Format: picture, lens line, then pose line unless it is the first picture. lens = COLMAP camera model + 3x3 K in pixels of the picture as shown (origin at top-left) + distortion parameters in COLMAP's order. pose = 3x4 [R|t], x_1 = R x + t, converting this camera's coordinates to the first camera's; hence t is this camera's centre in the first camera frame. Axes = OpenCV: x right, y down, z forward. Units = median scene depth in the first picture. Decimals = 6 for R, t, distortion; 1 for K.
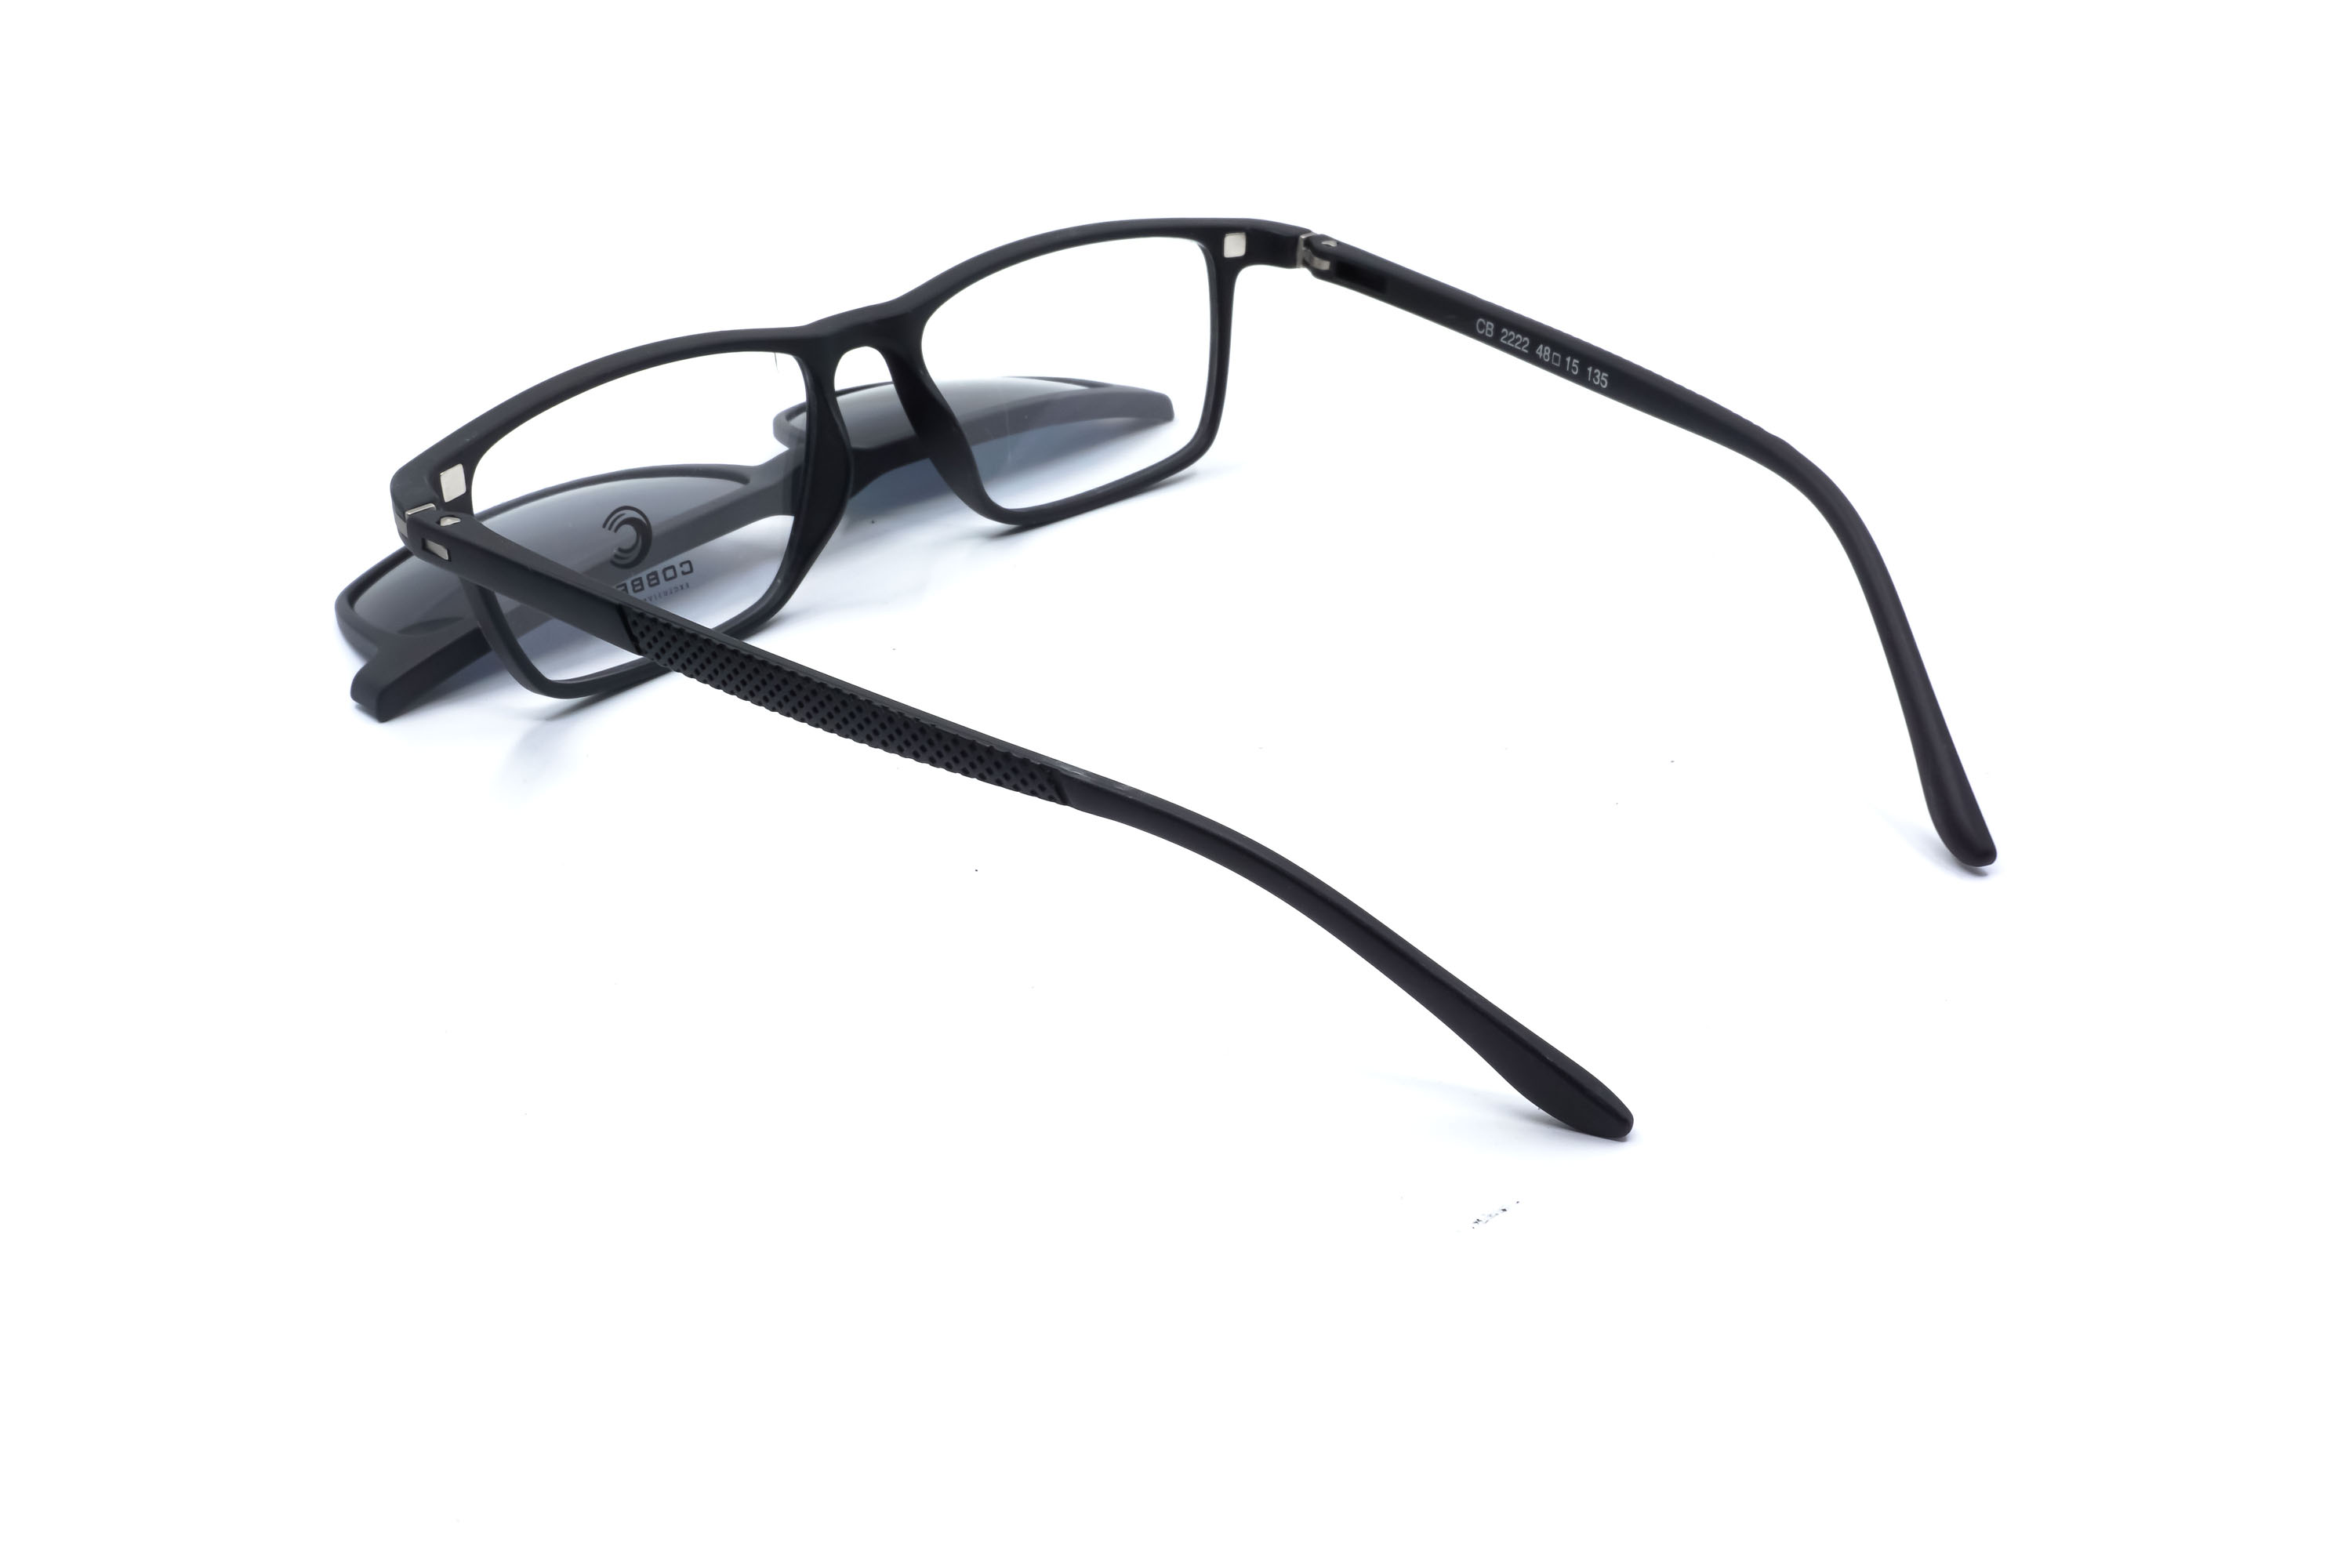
lens RADIAL K [[2303.2, 0, 1208.5], [0, 2303.2, 784.0], [0, 0, 1]] dist [0.014568, 0.003183]
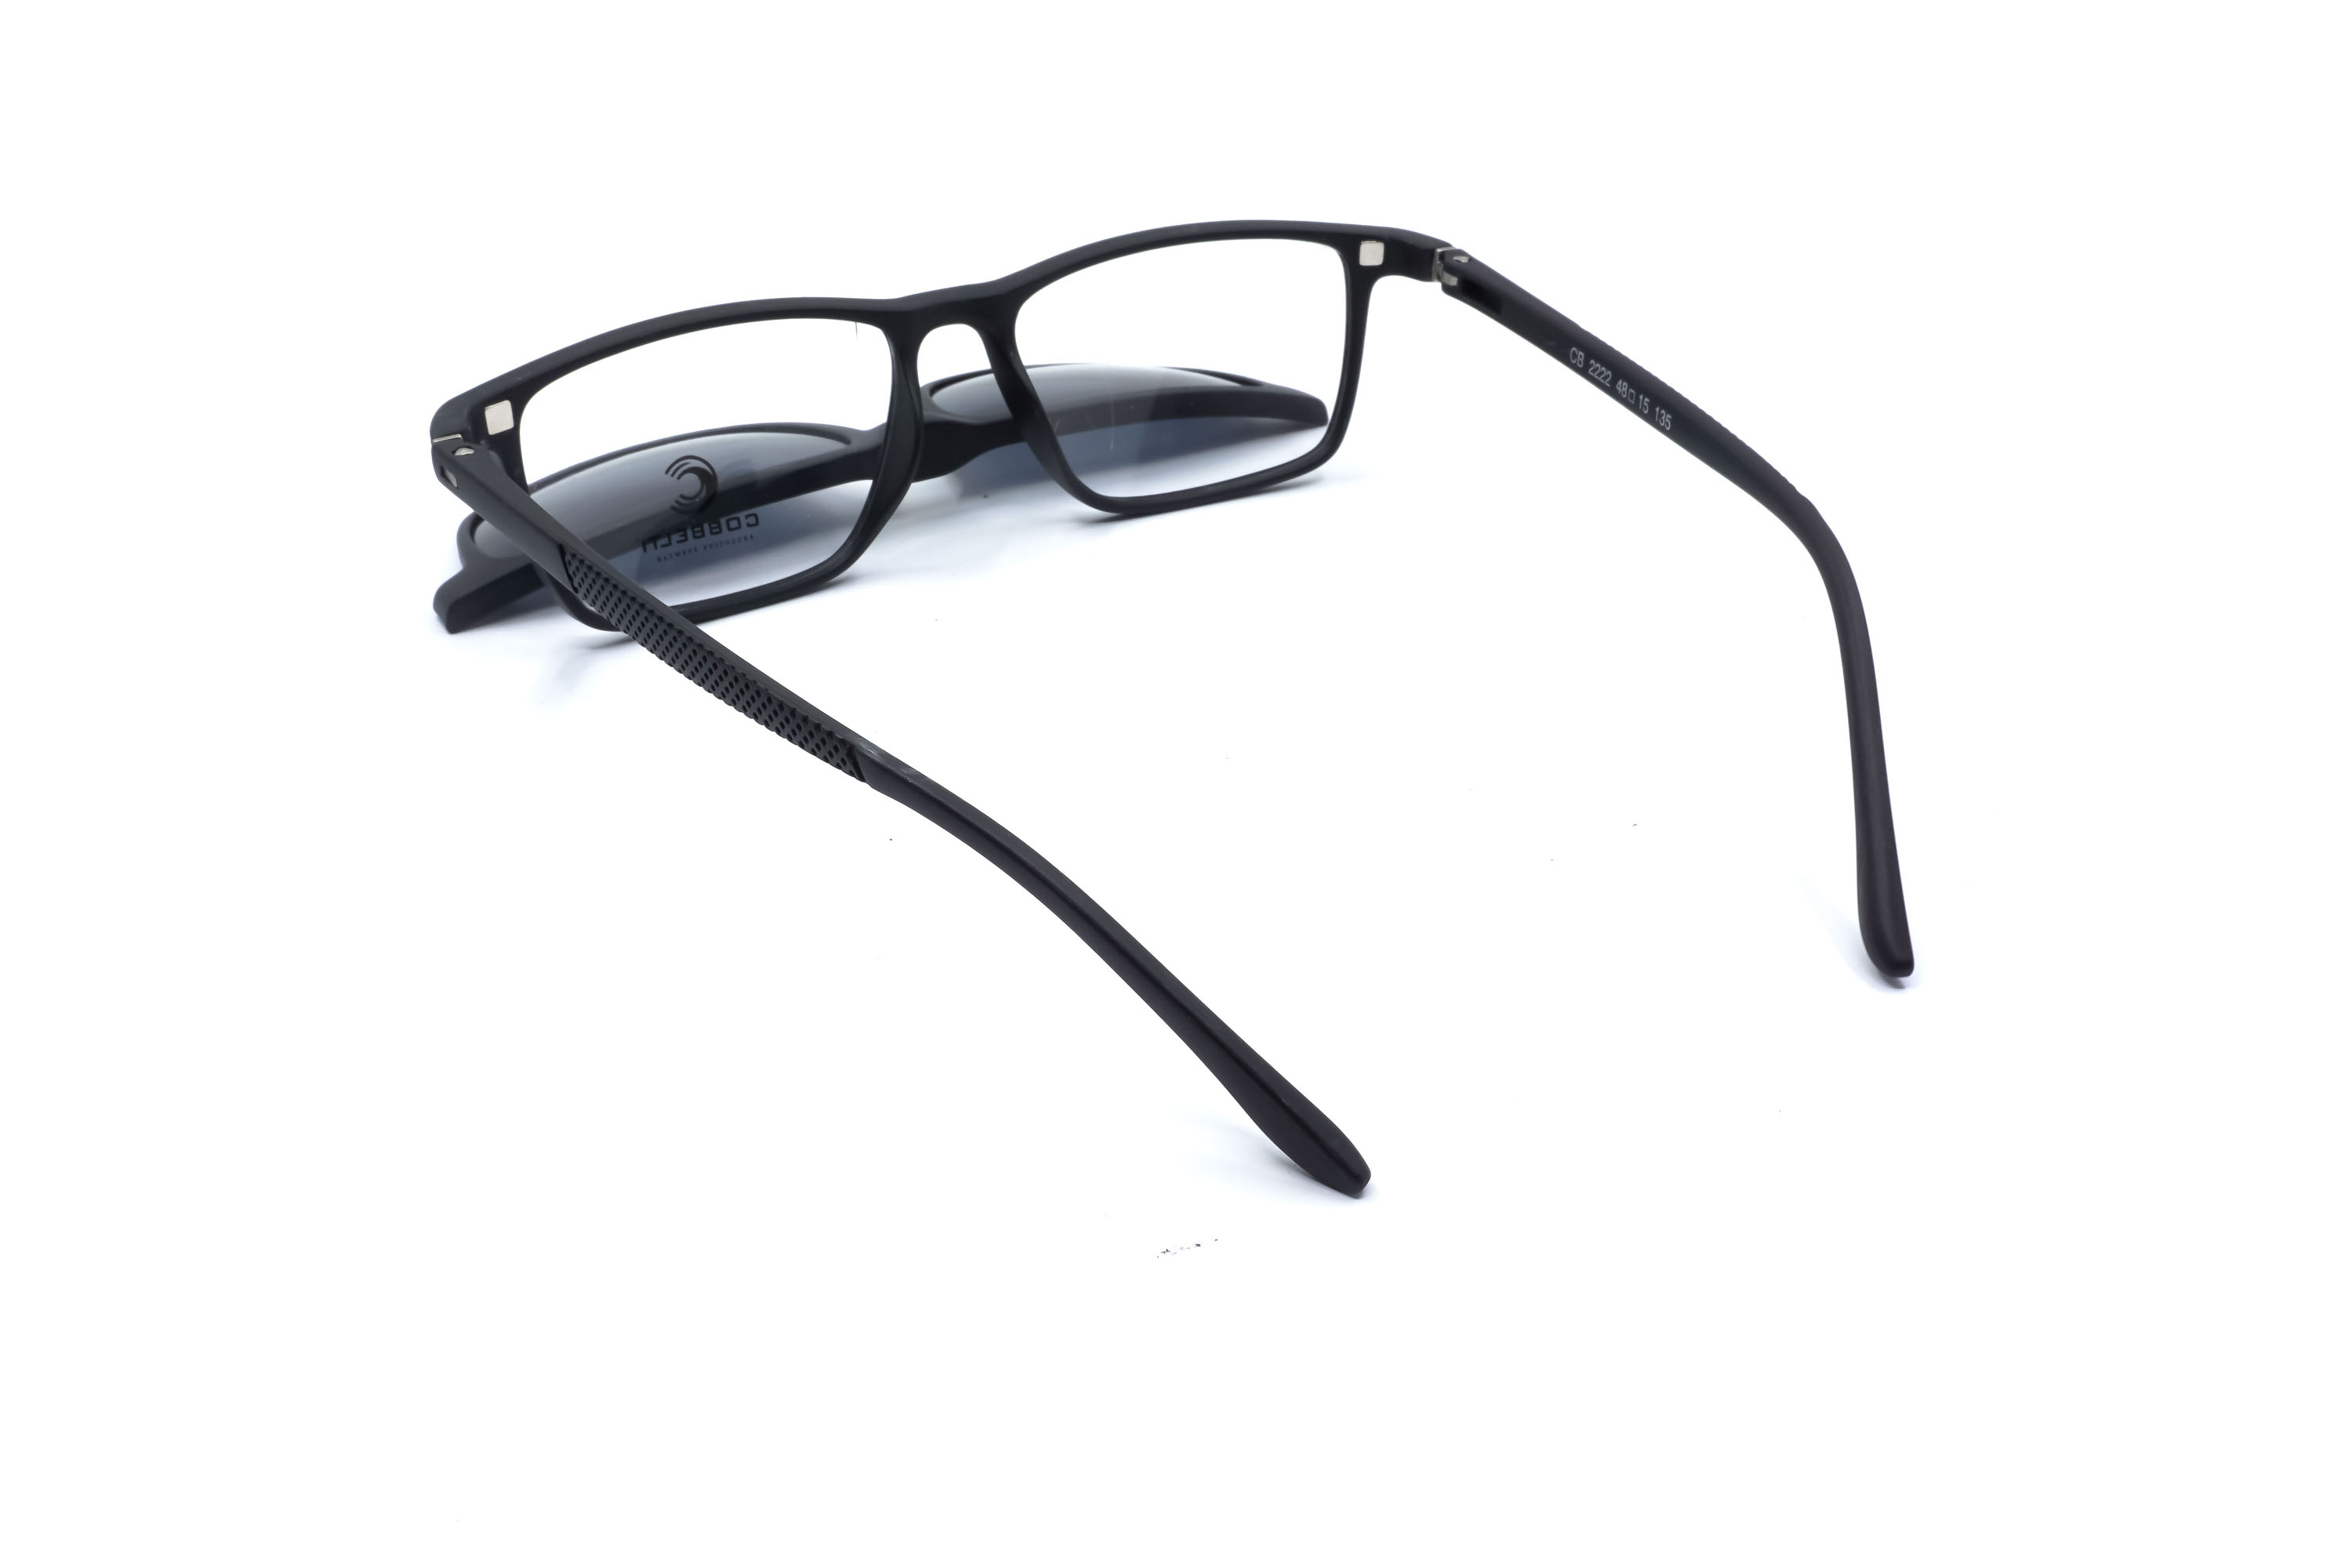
lens RADIAL K [[2303.2, 0, 1208.5], [0, 2303.2, 784.0], [0, 0, 1]] dist [0.014568, 0.003183]
pose [[0.965349, 0.126704, -0.228139, 0.218082], [-0.126121, 0.991866, 0.017195, -0.018167], [0.228462, 0.012174, 0.973477, 0.027639]]
